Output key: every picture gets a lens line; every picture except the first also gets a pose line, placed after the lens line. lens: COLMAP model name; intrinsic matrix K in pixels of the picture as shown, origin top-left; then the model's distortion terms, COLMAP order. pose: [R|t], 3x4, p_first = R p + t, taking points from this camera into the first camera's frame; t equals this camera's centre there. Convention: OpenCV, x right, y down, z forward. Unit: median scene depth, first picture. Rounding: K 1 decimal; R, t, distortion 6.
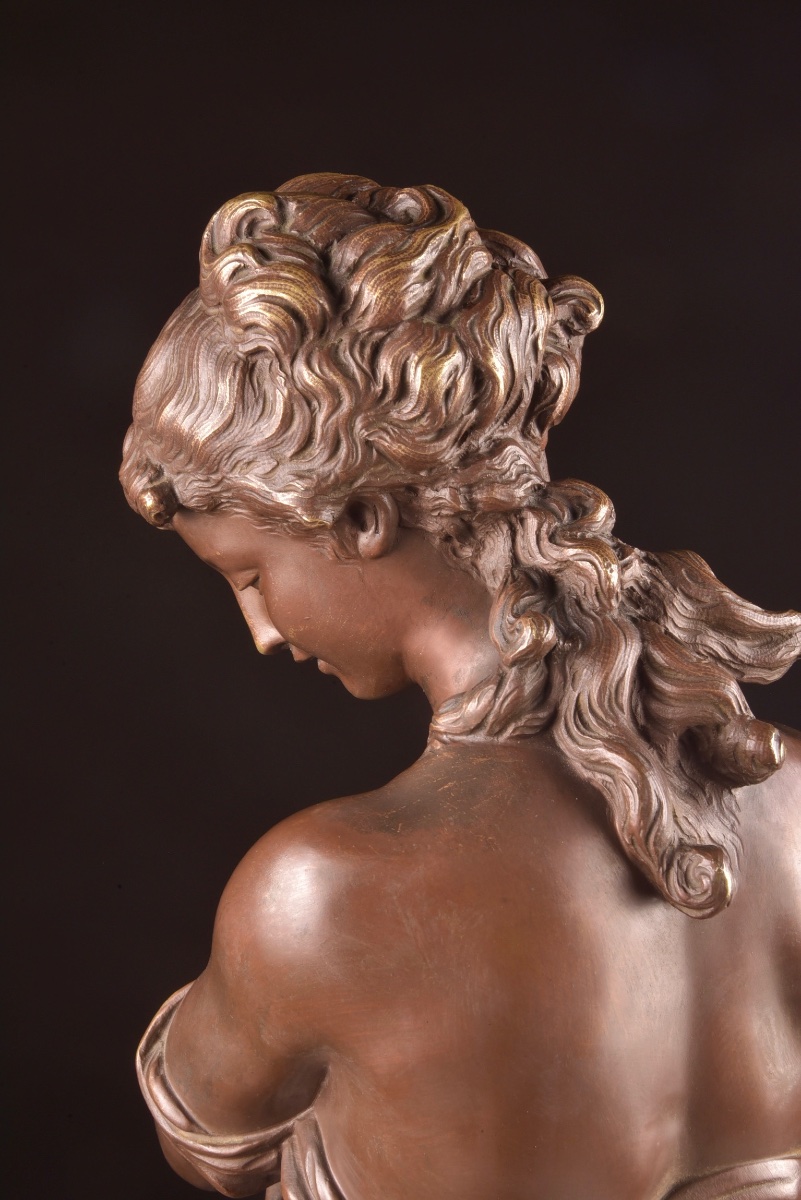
lens RADIAL K [[3469.8, 0, 400.5], [0, 3469.8, 600.0], [0, 0, 1]] dist [0.773185, -0.246914]
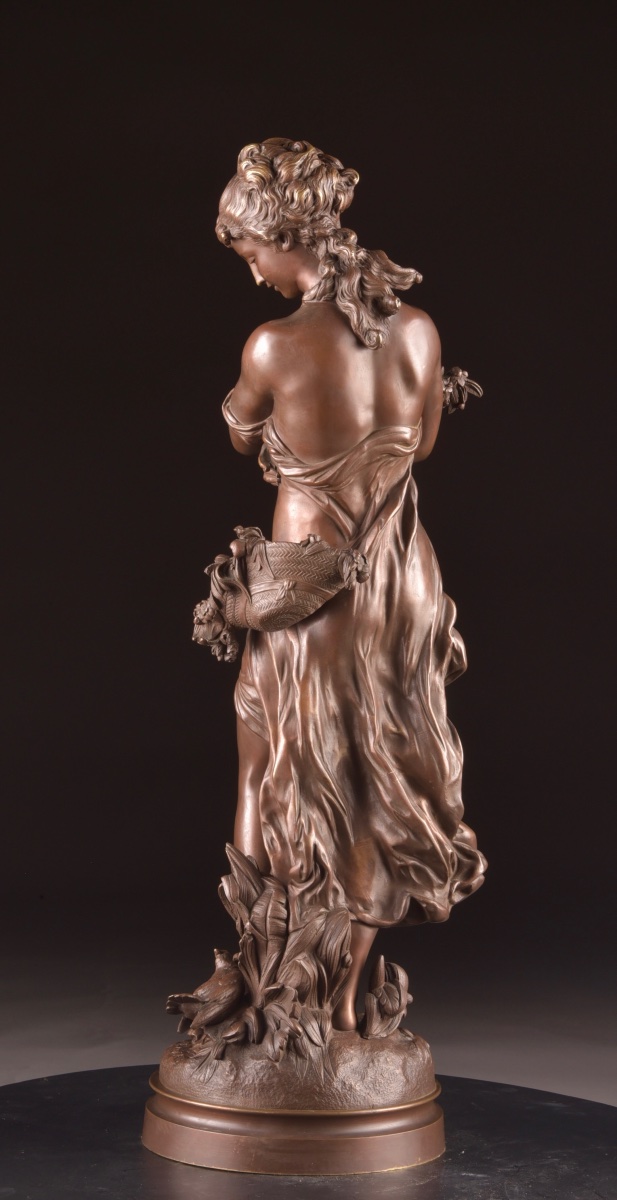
lens RADIAL K [[4234.1, 0, 308.5], [0, 4234.1, 600.0], [0, 0, 1]] dist [1.681955, -1.195212]
pose [[0.995565, 0.002289, -0.094050, 0.419795], [-0.003878, 0.999853, -0.016723, 0.410622], [0.093998, 0.017014, 0.995427, -3.266750]]
